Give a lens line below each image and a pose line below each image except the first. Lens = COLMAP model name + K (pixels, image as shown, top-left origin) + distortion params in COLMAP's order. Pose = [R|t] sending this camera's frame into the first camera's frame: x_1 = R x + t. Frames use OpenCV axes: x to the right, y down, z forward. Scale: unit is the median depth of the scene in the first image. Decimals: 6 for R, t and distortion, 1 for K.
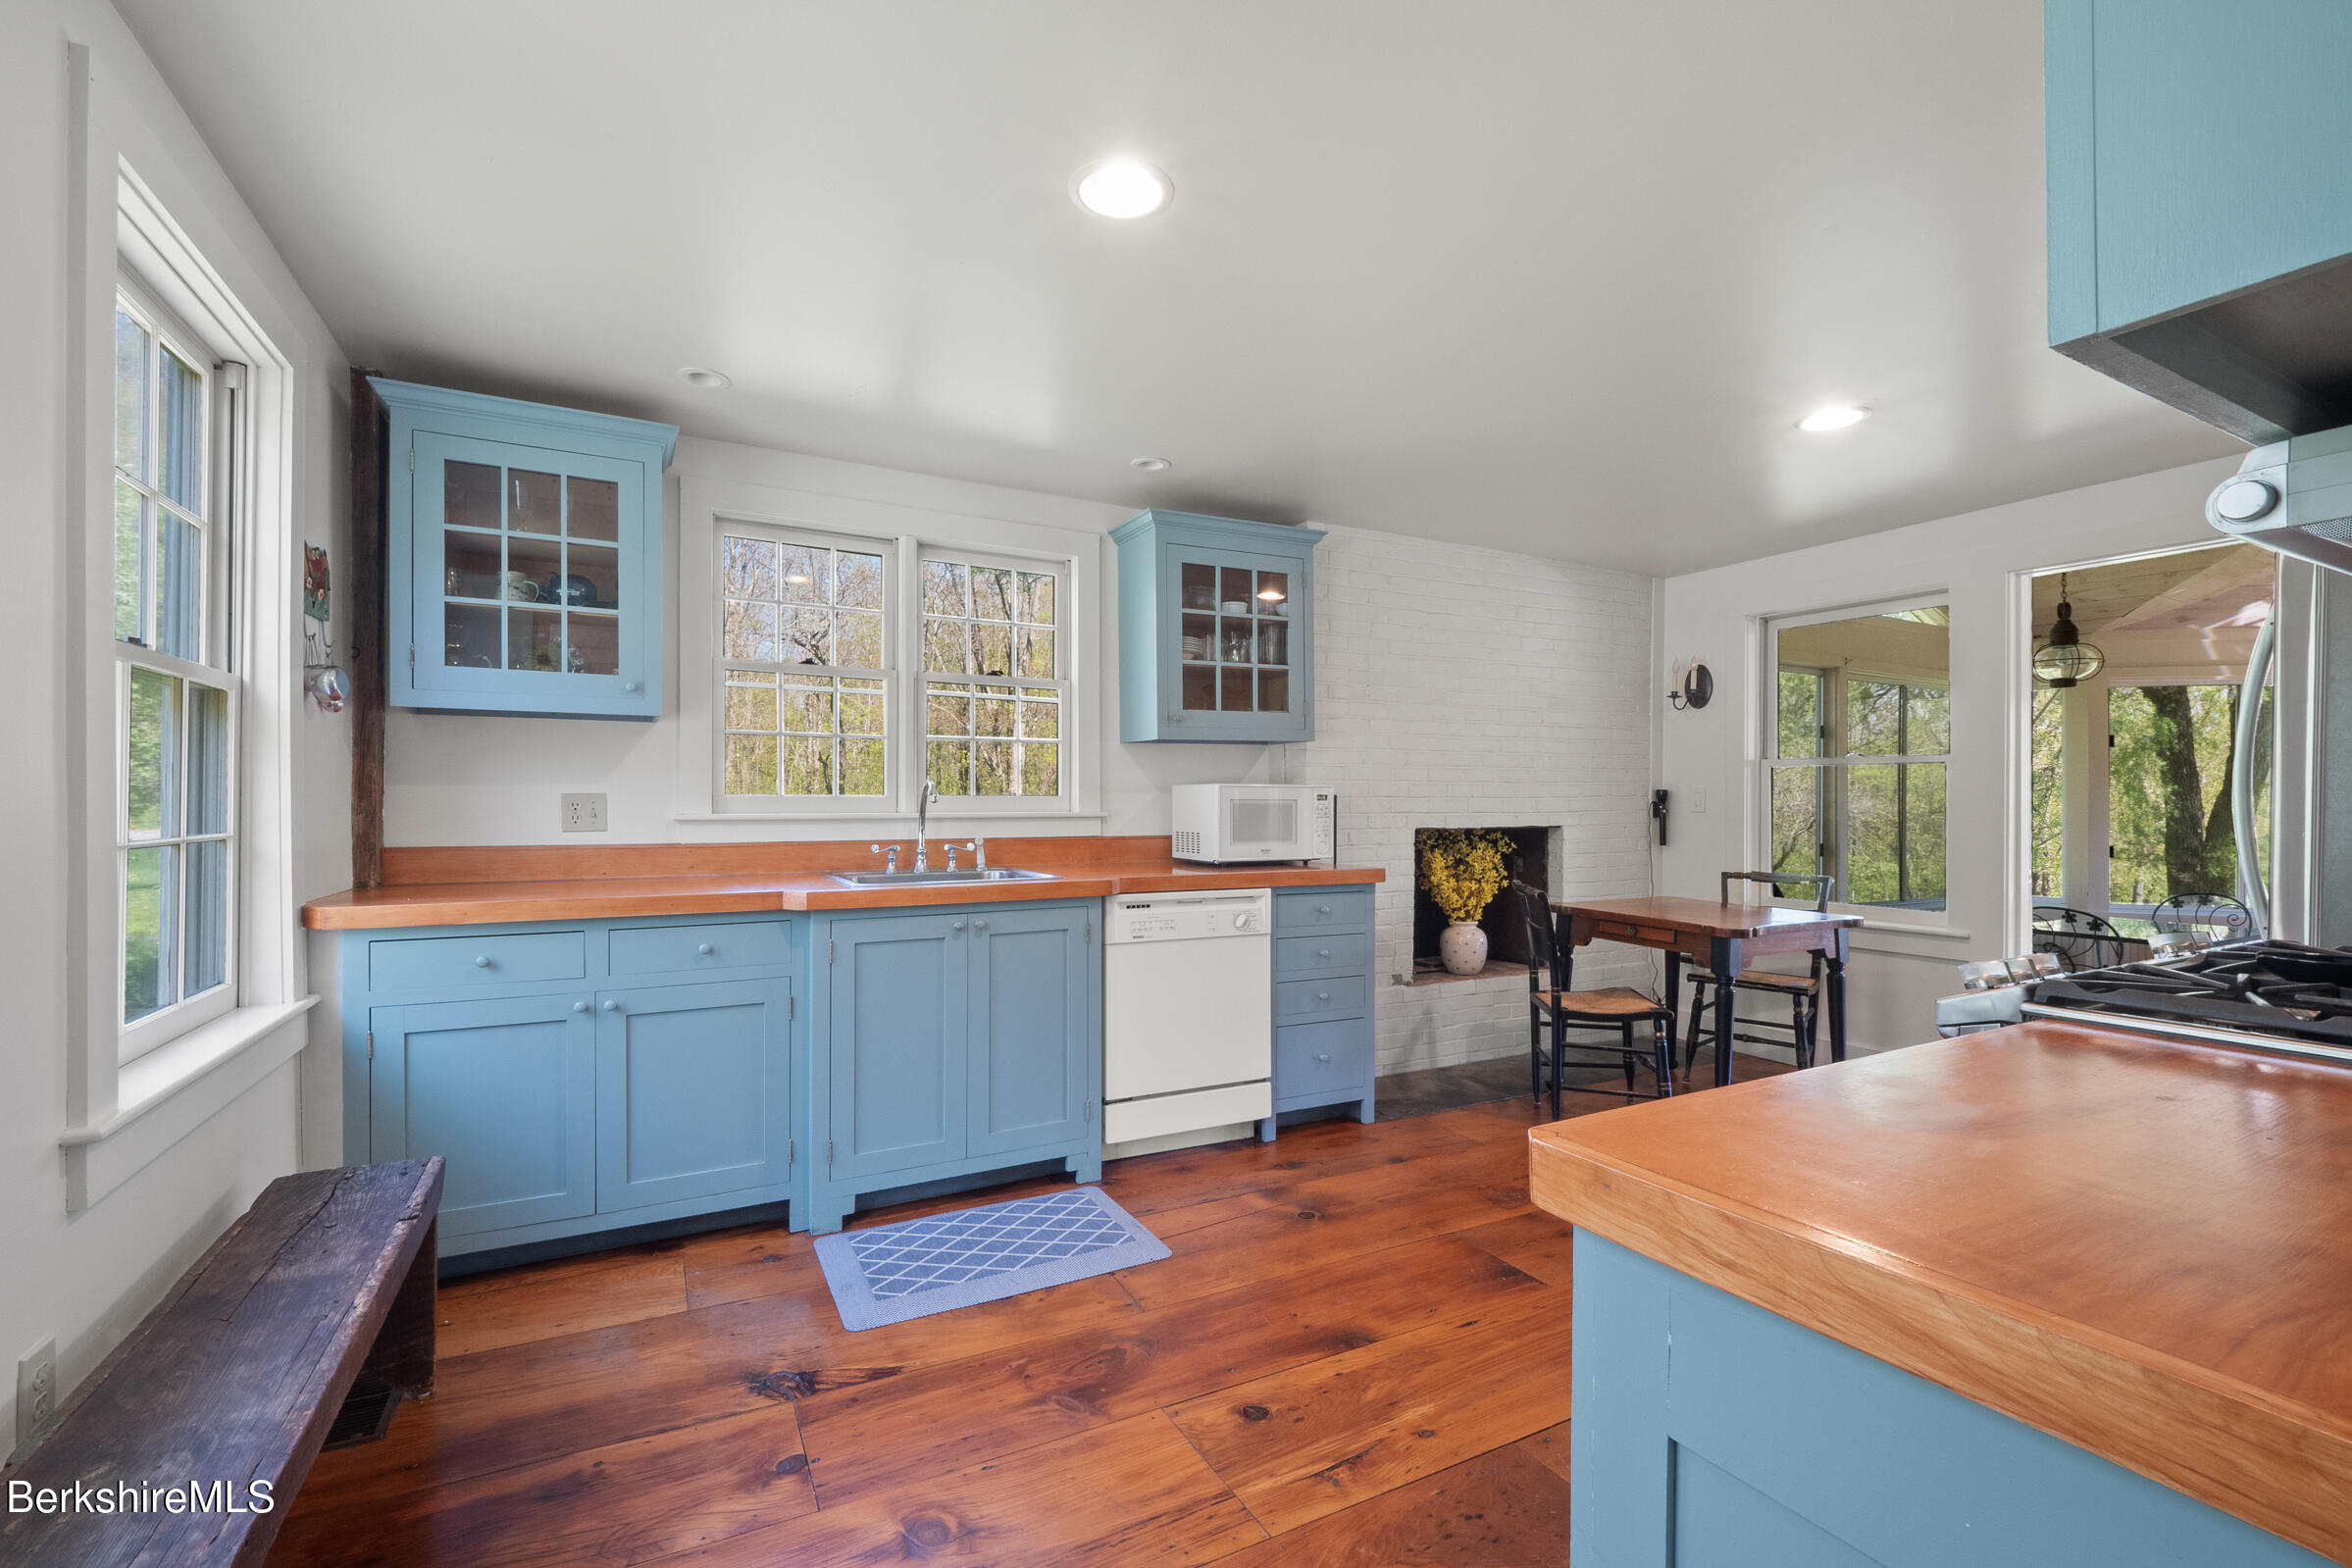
lens RADIAL K [[999.3, 0, 1132.0], [0, 999.3, 798.0], [0, 0, 1]] dist [0.009519, 0.000622]
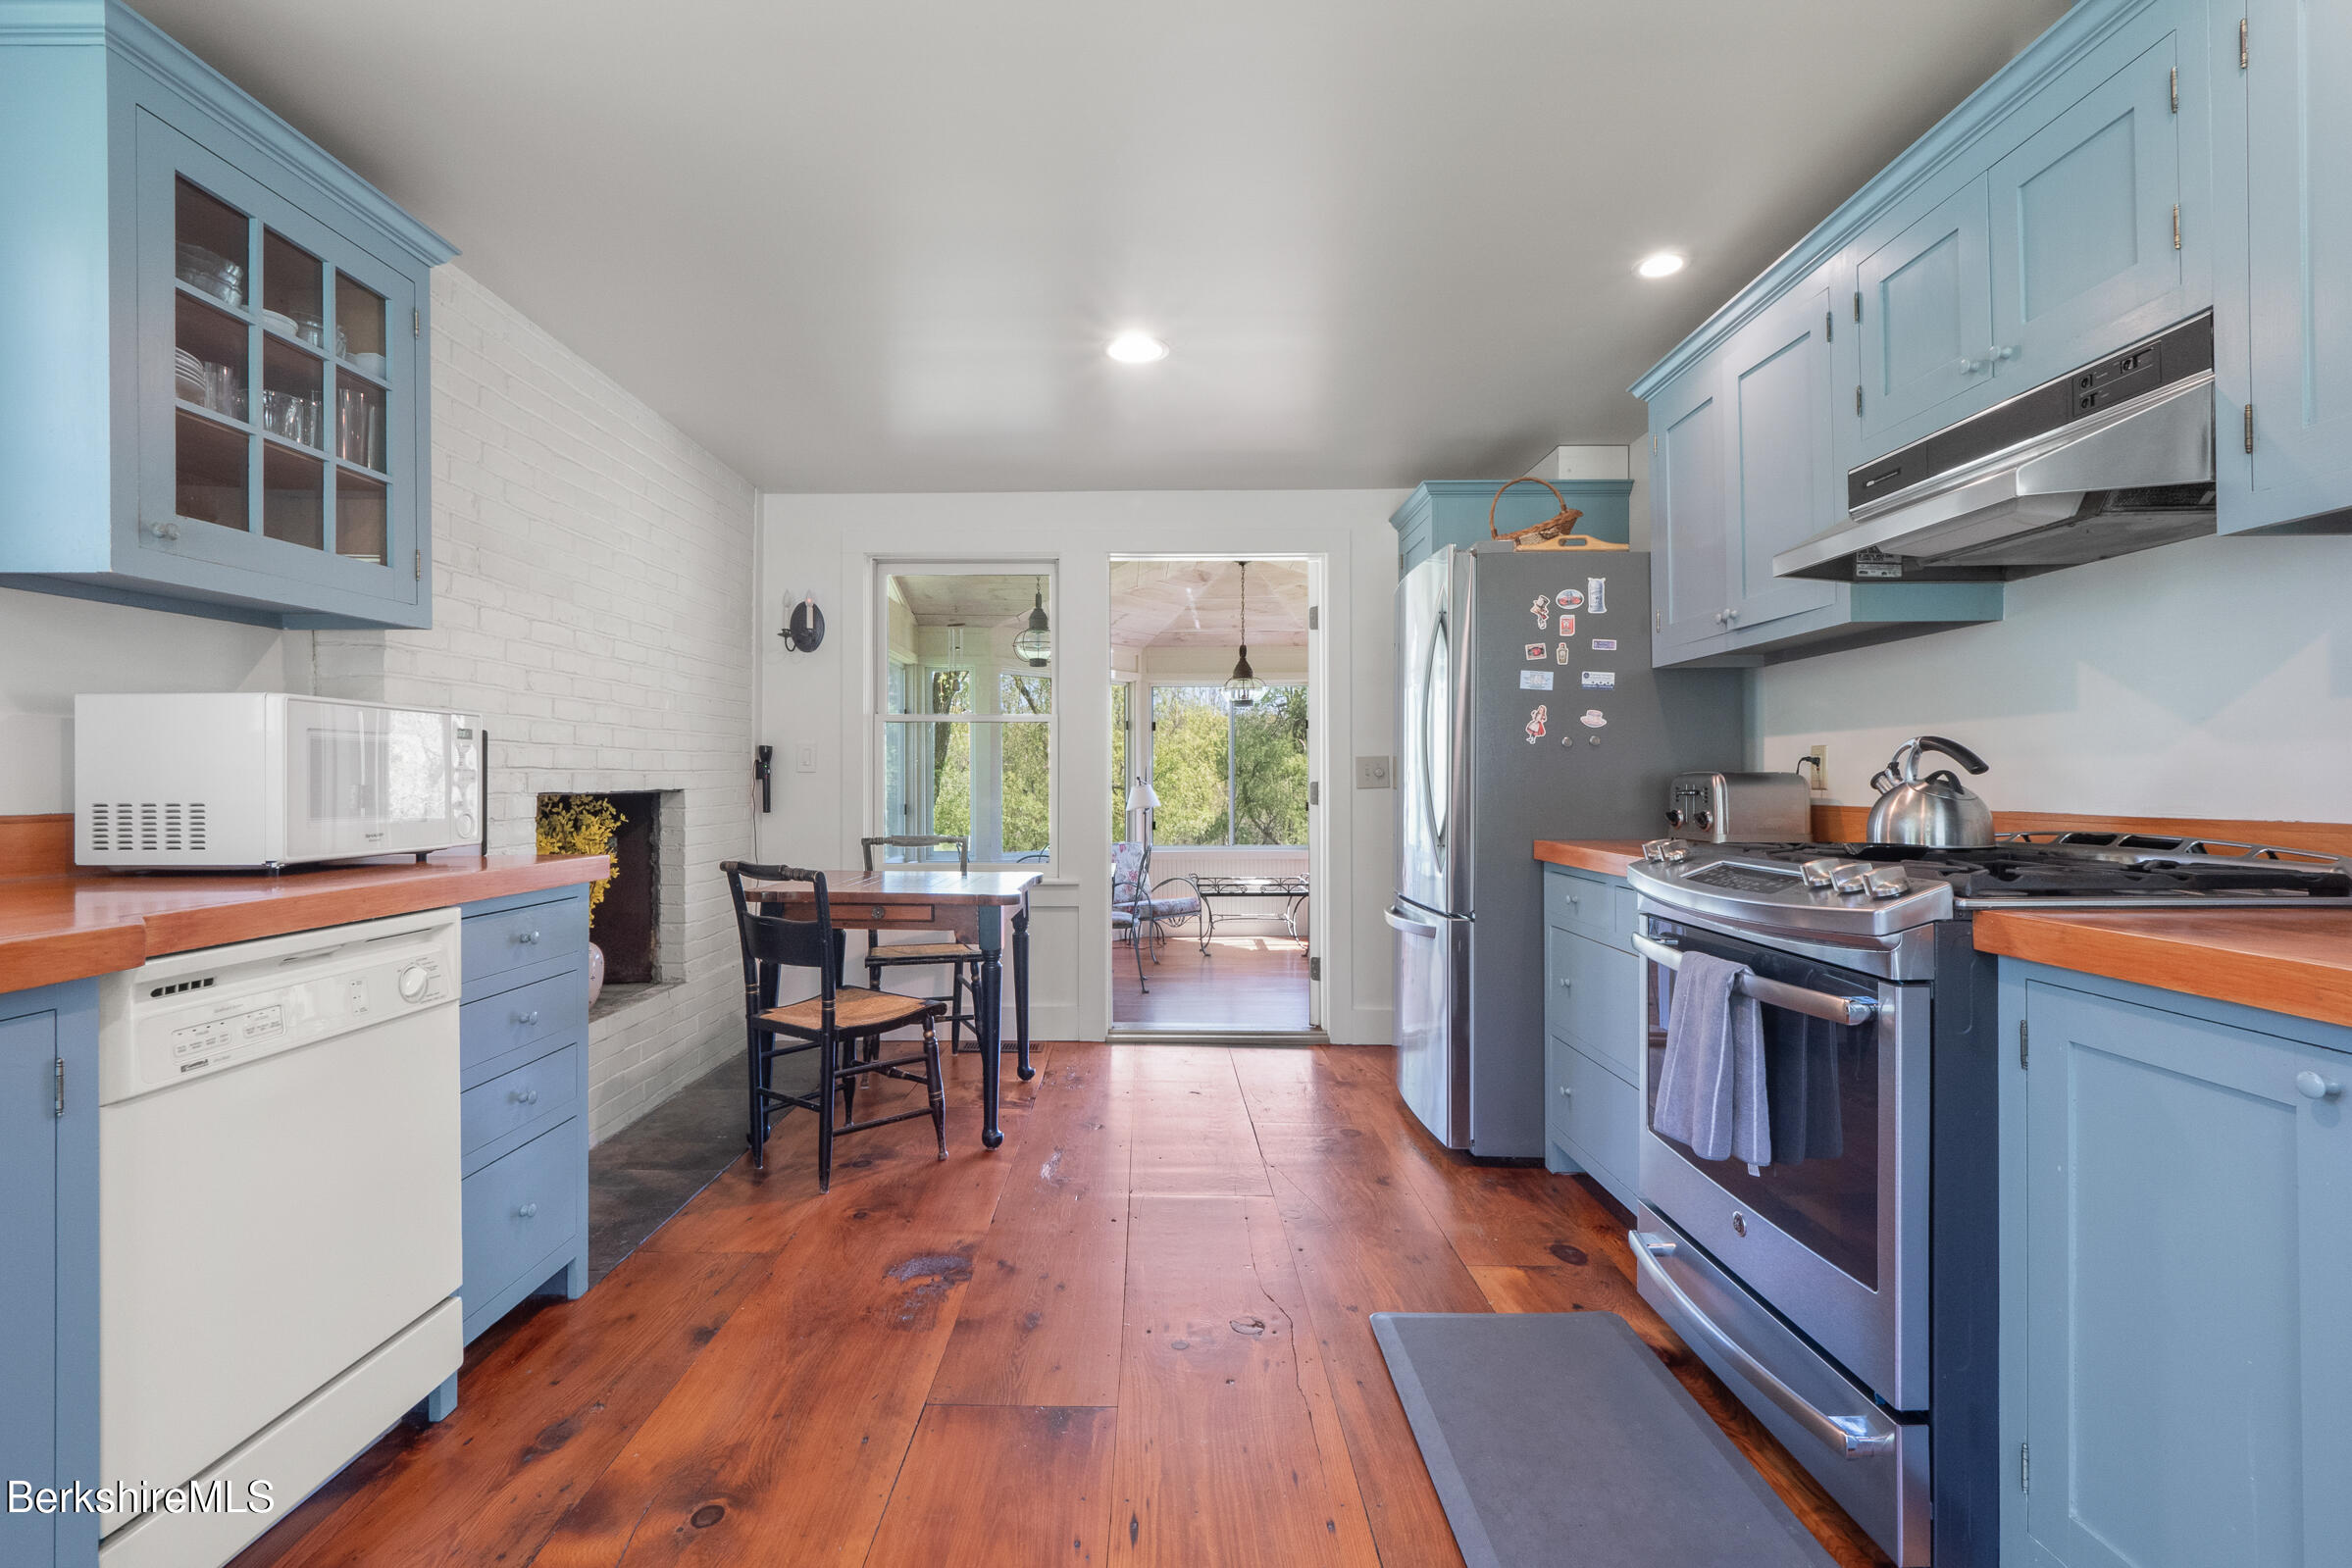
lens RADIAL K [[1082.6, 0, 1170.0], [0, 1082.6, 777.5], [0, 0, 1]] dist [0.002735, -0.003938]
pose [[0.439267, 0.001036, 0.898356, -0.177409], [-0.003744, 0.999993, 0.000677, 0.022245], [-0.898349, -0.003661, 0.439268, 0.415242]]
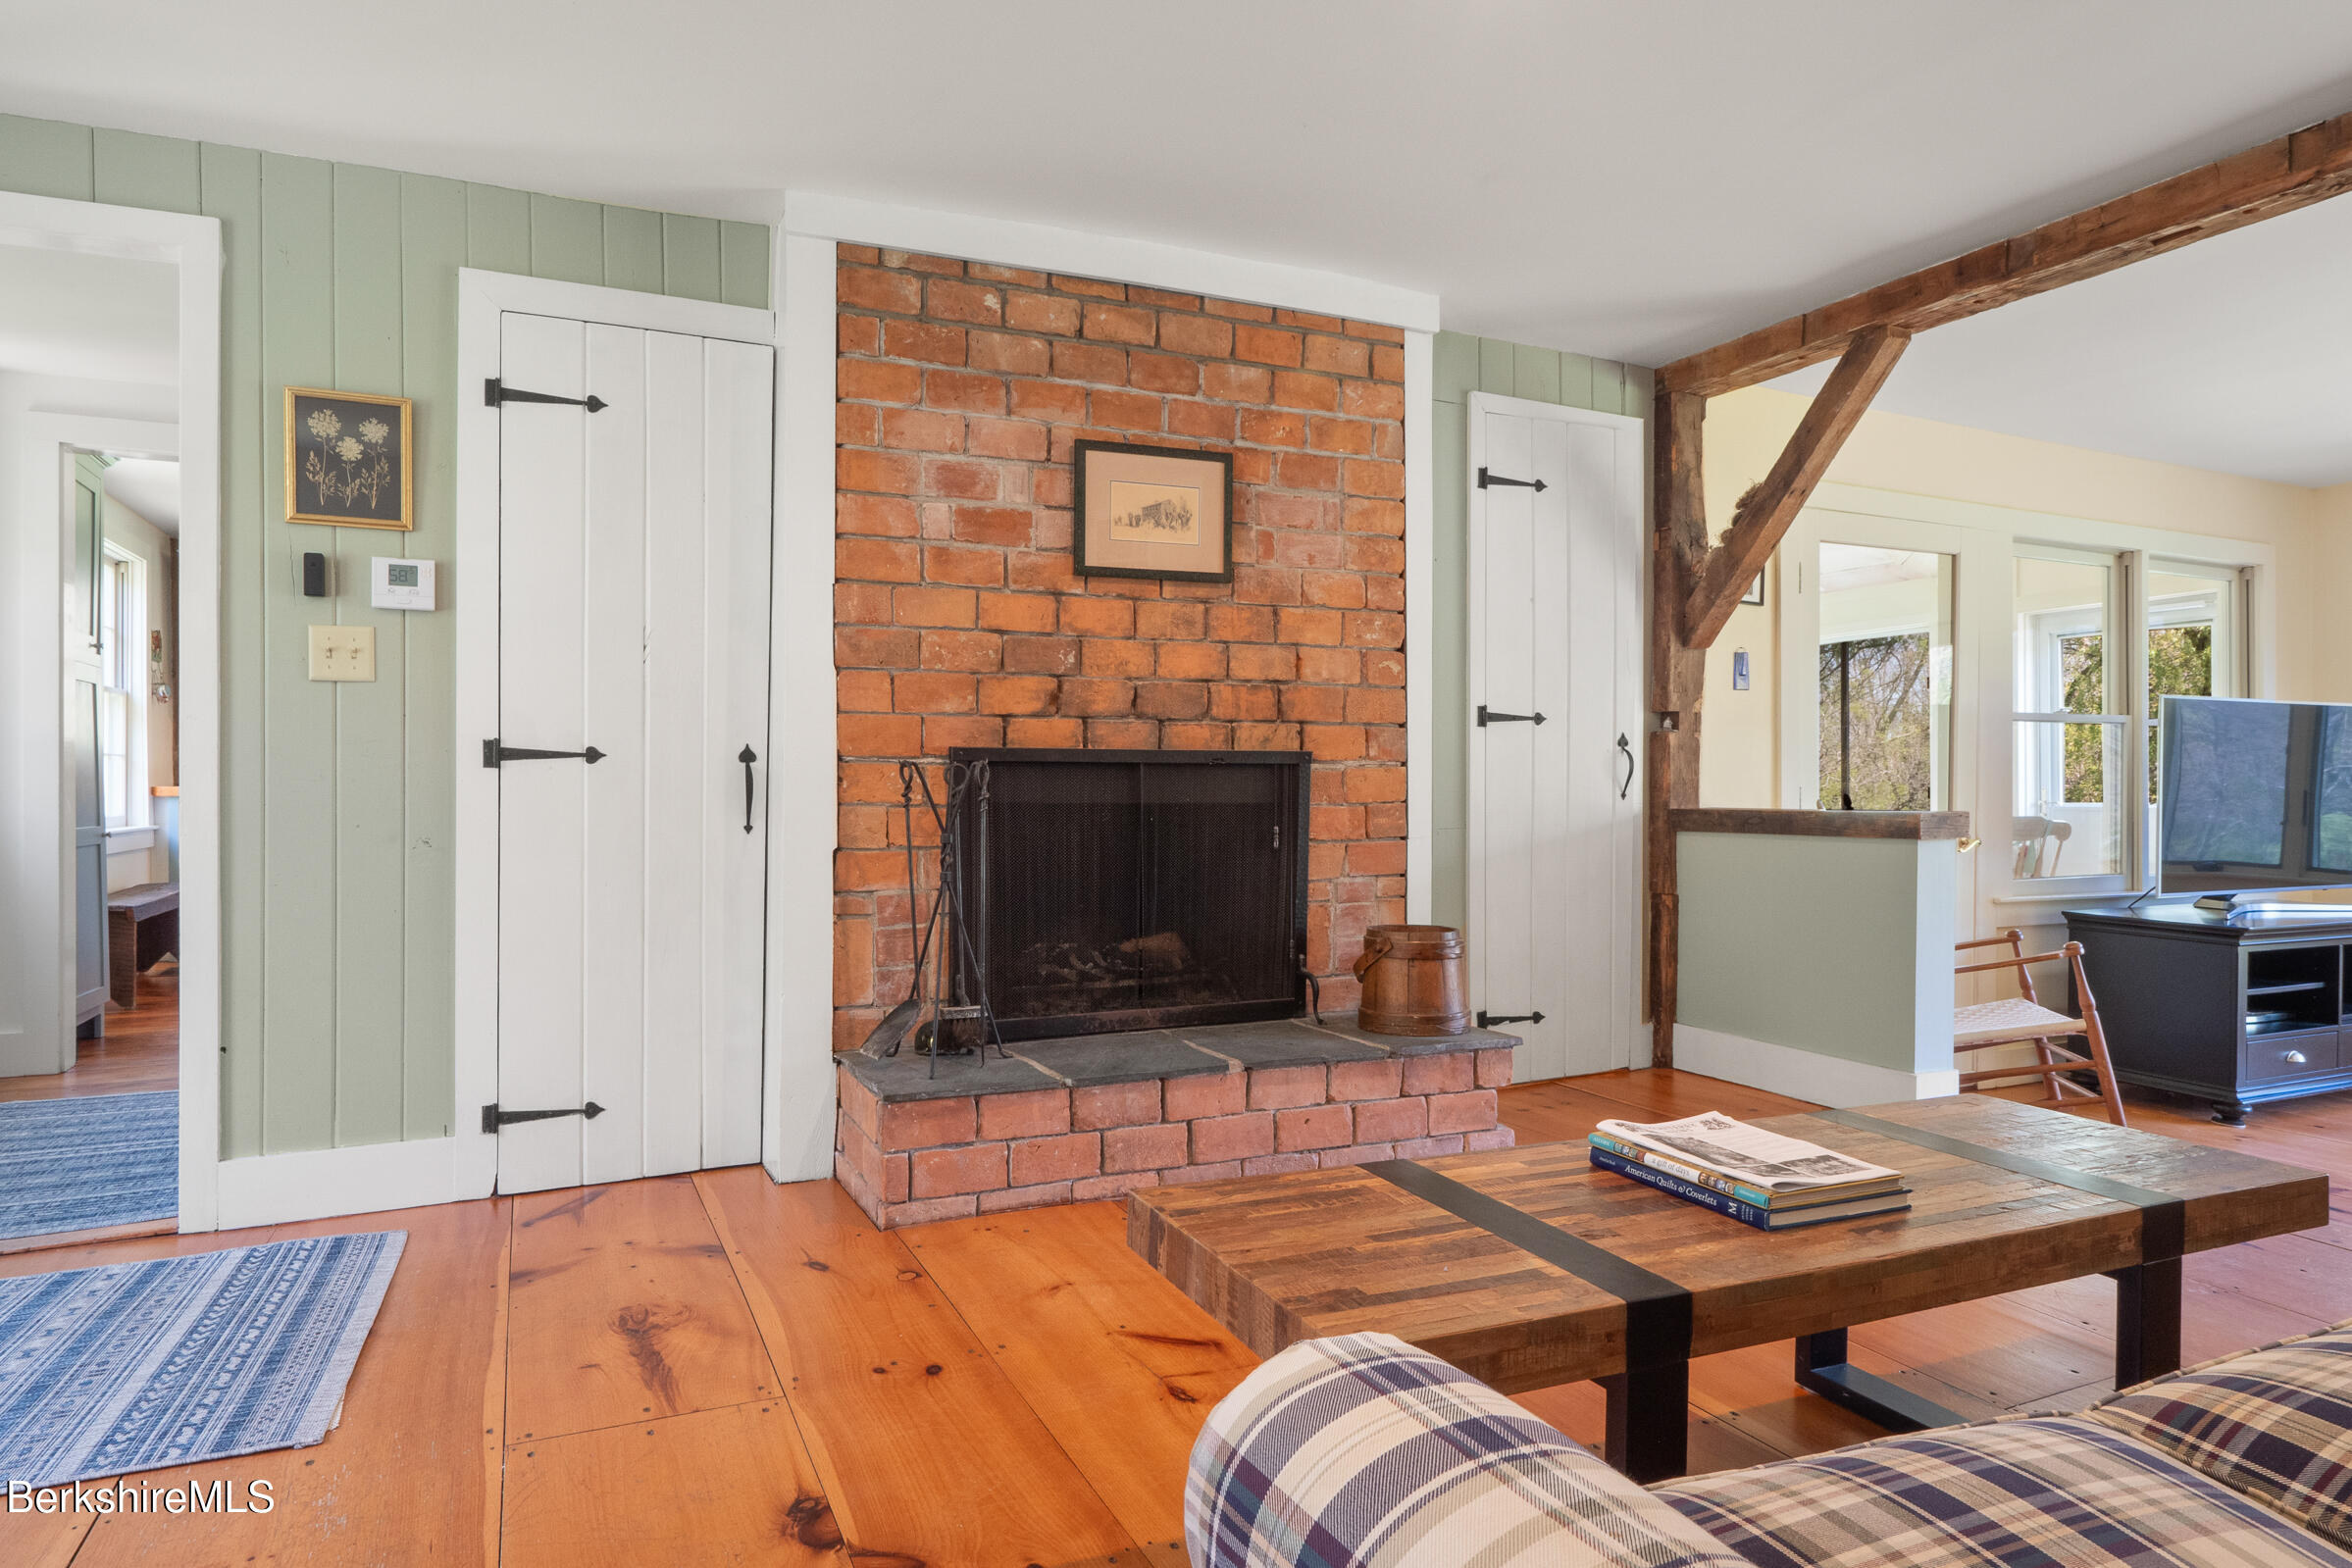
lens RADIAL K [[1363.6, 0, 1172.6], [0, 1363.6, 795.9], [0, 0, 1]] dist [-0.008636, -0.000319]
pose [[0.998904, -0.002144, -0.046750, 1.171449], [0.002795, 0.999900, 0.013876, 0.061185], [0.046716, -0.013992, 0.998810, -1.411964]]
